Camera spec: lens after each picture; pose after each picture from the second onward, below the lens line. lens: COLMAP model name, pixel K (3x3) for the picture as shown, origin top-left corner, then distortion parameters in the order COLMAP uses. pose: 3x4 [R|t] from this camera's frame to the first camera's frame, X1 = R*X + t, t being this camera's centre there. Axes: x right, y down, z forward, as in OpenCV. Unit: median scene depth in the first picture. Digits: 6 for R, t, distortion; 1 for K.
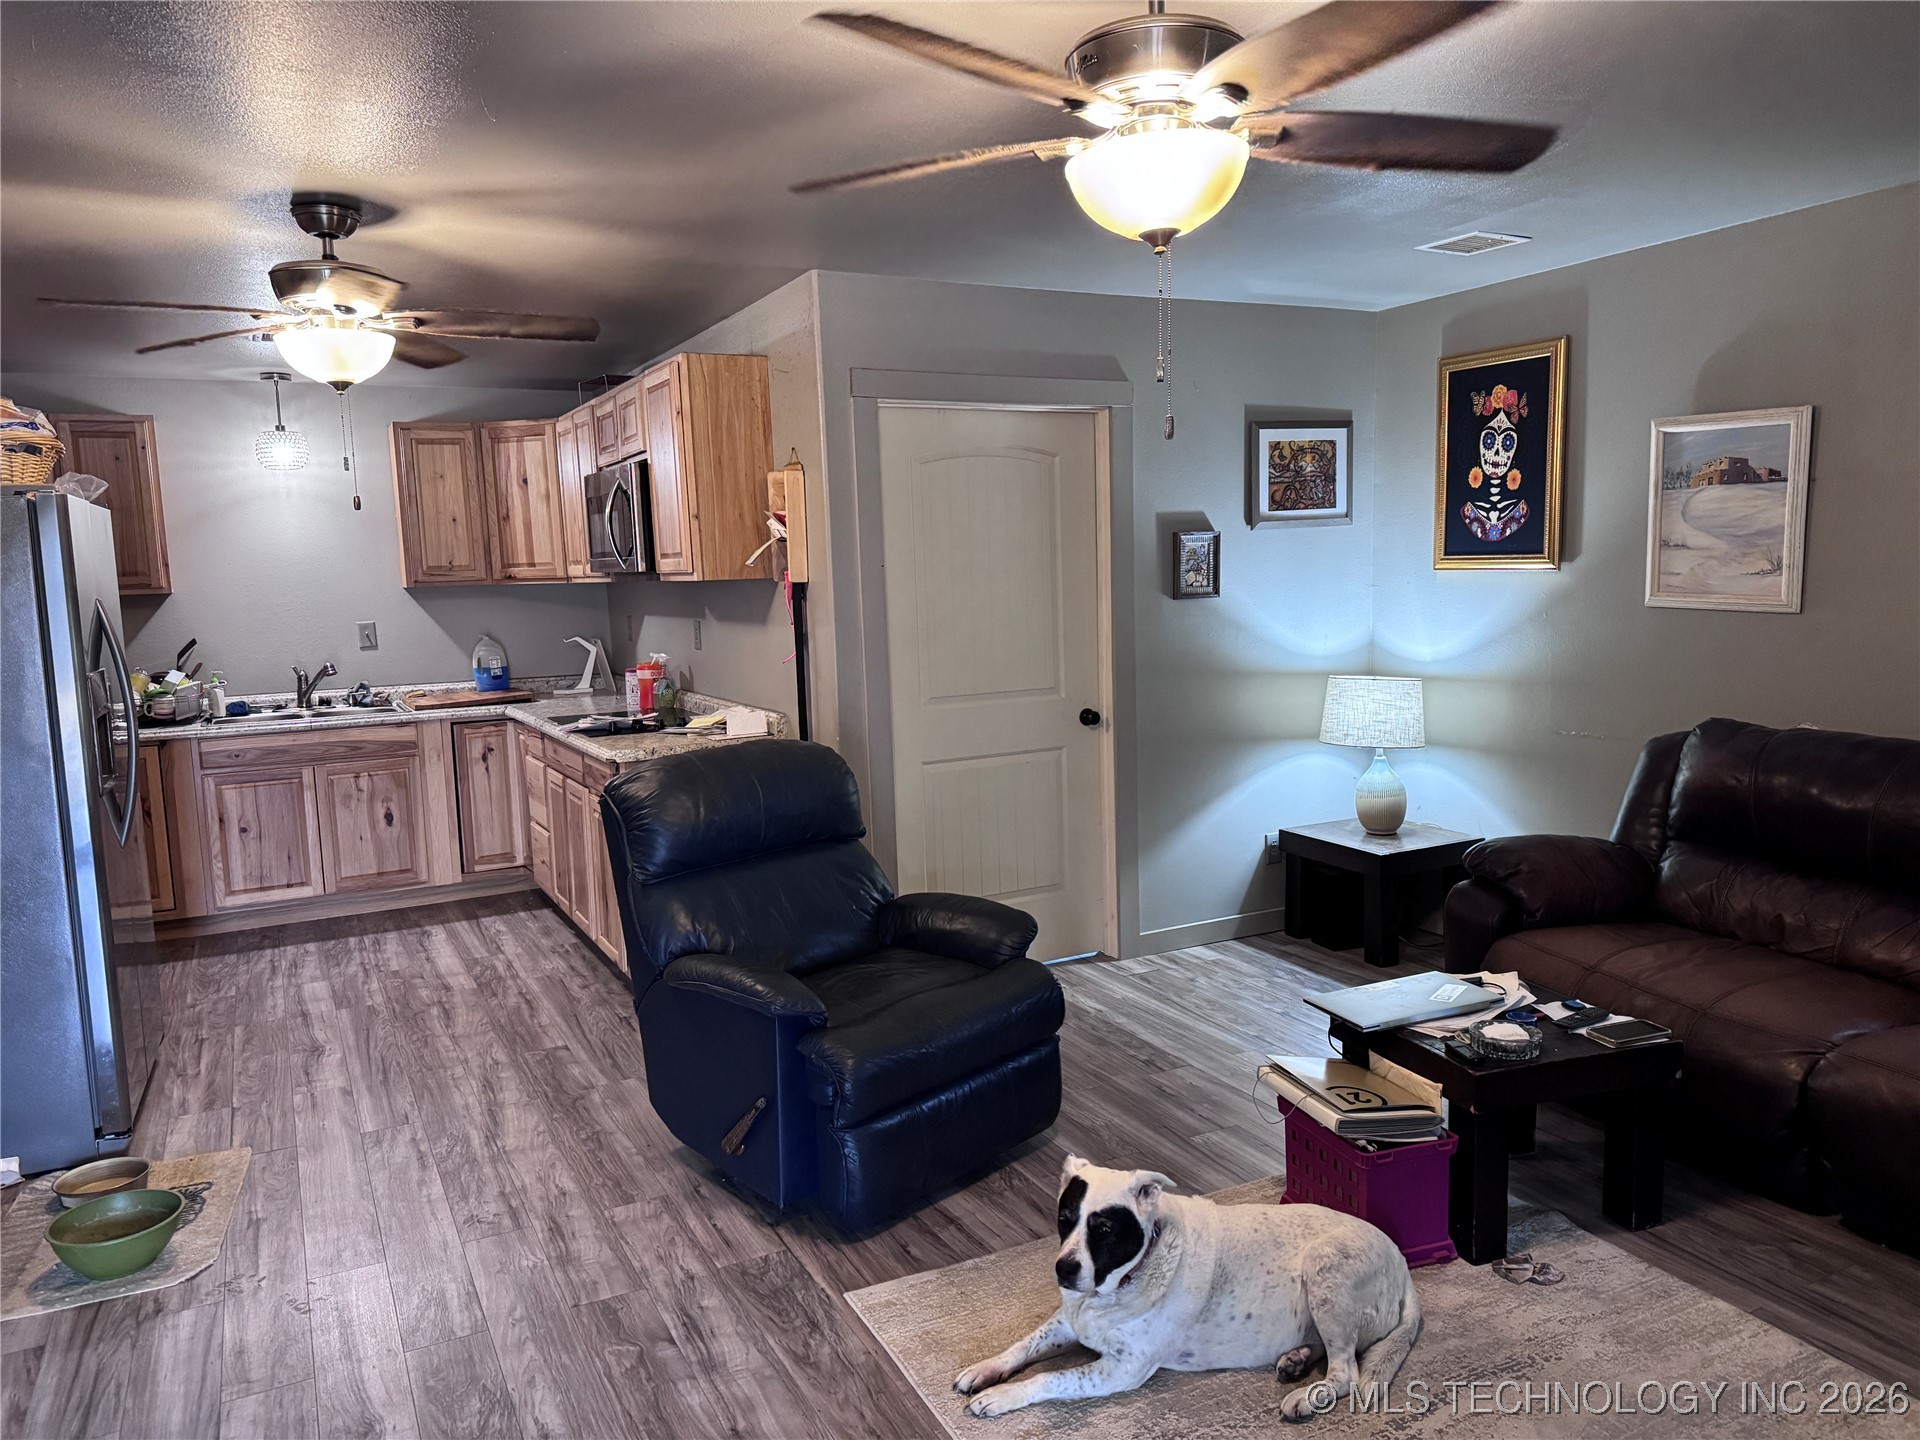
lens RADIAL K [[1329.3, 0, 956.2], [0, 1329.3, 725.3], [0, 0, 1]] dist [0.048964, -0.055545]
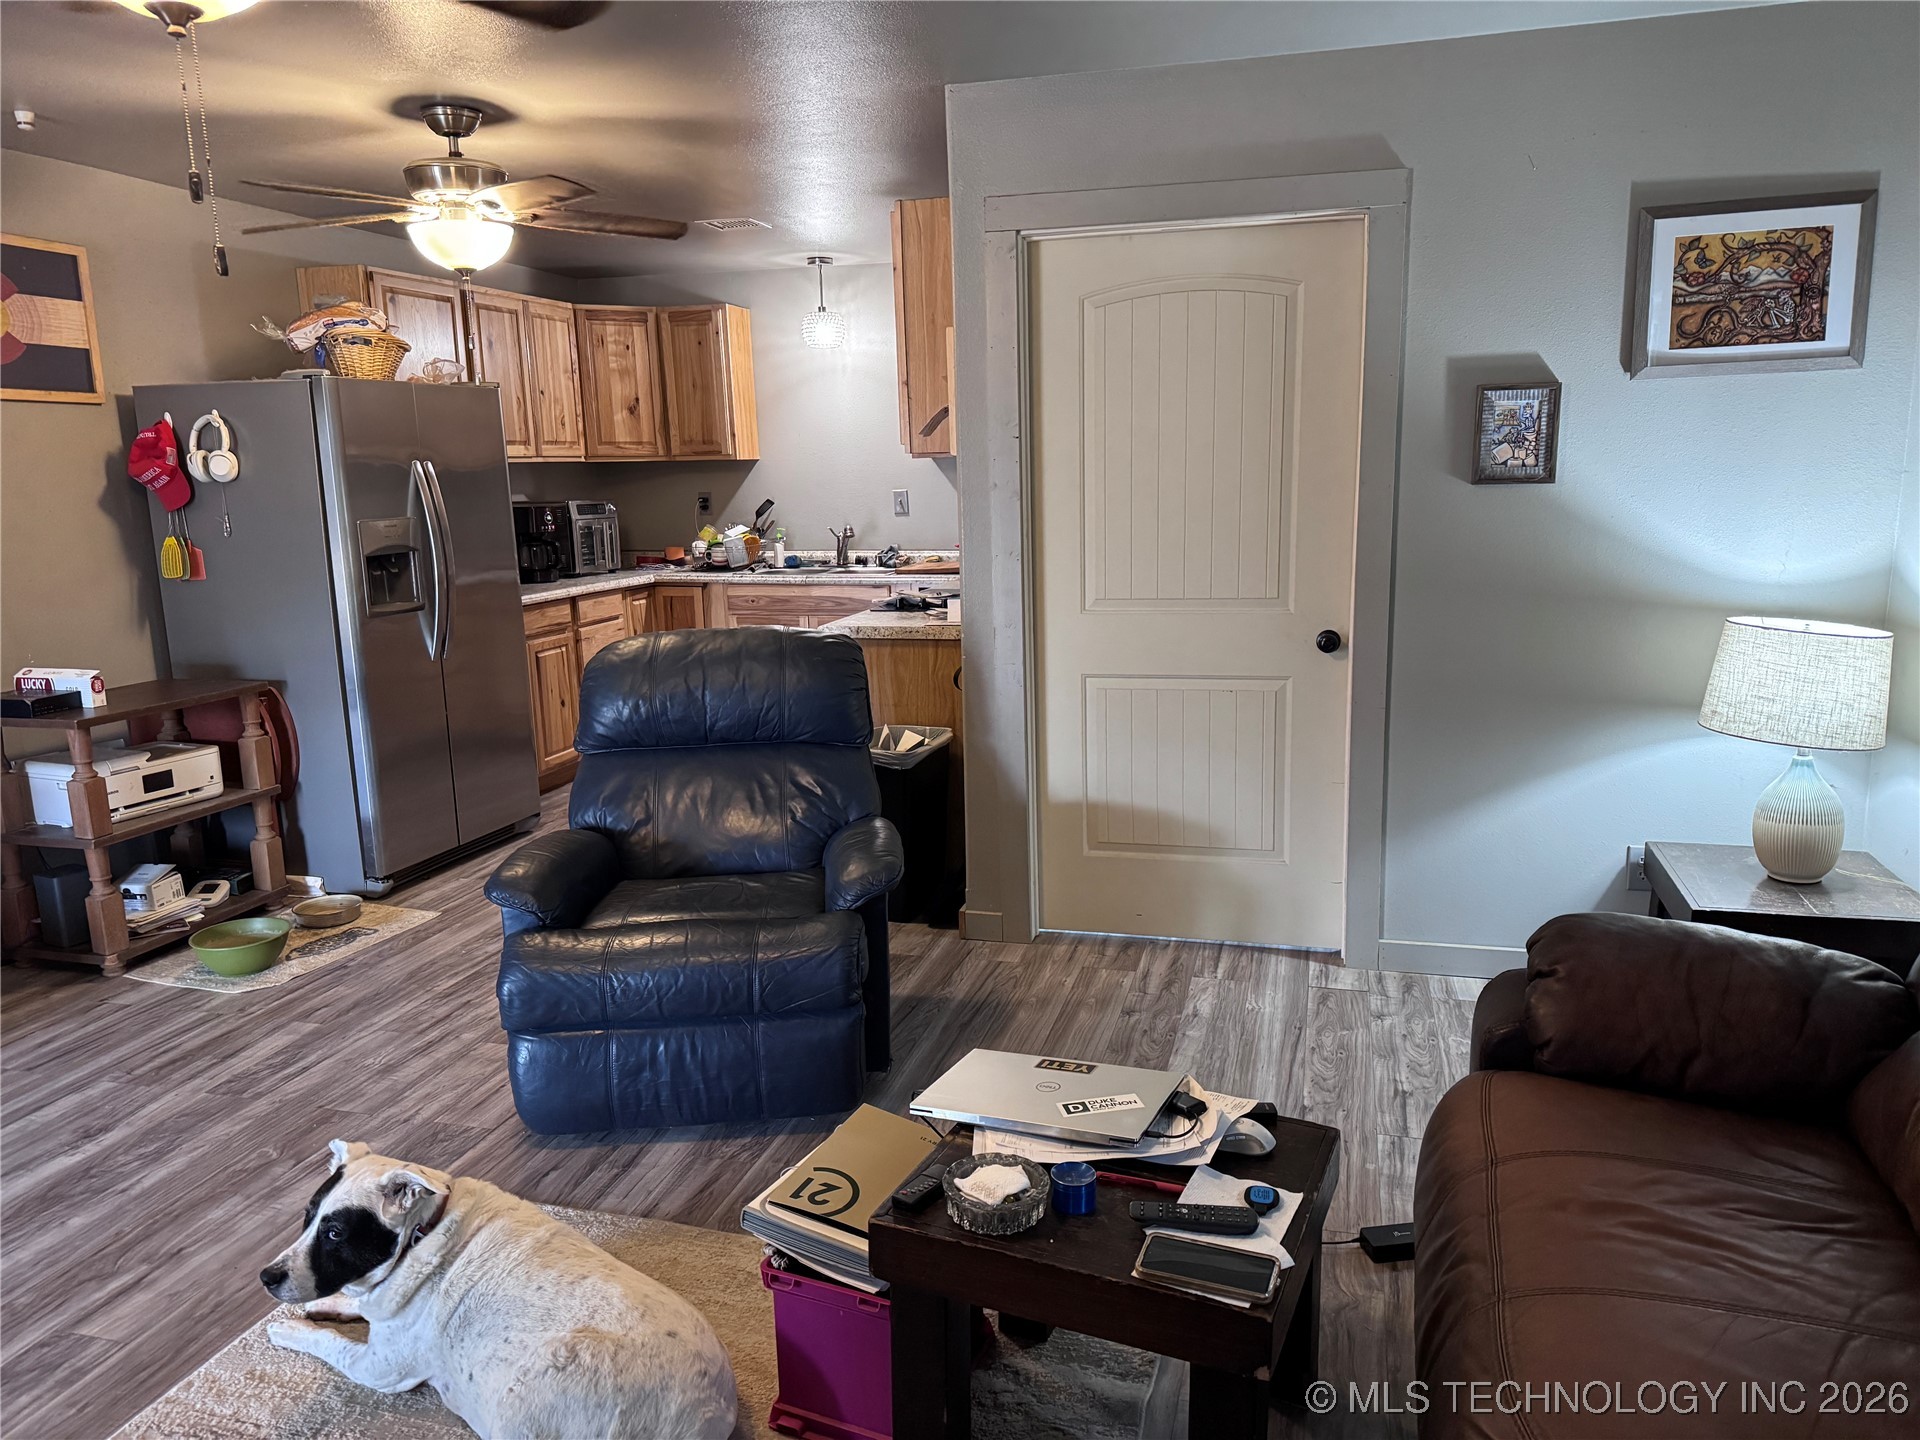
lens RADIAL K [[1329.3, 0, 983.6], [0, 1329.3, 731.3], [0, 0, 1]] dist [0.048964, -0.055545]
pose [[0.740754, 0.148016, -0.655267, 0.417051], [-0.081908, 0.988047, 0.130593, -0.035626], [0.666765, -0.043065, 0.744023, 0.279812]]
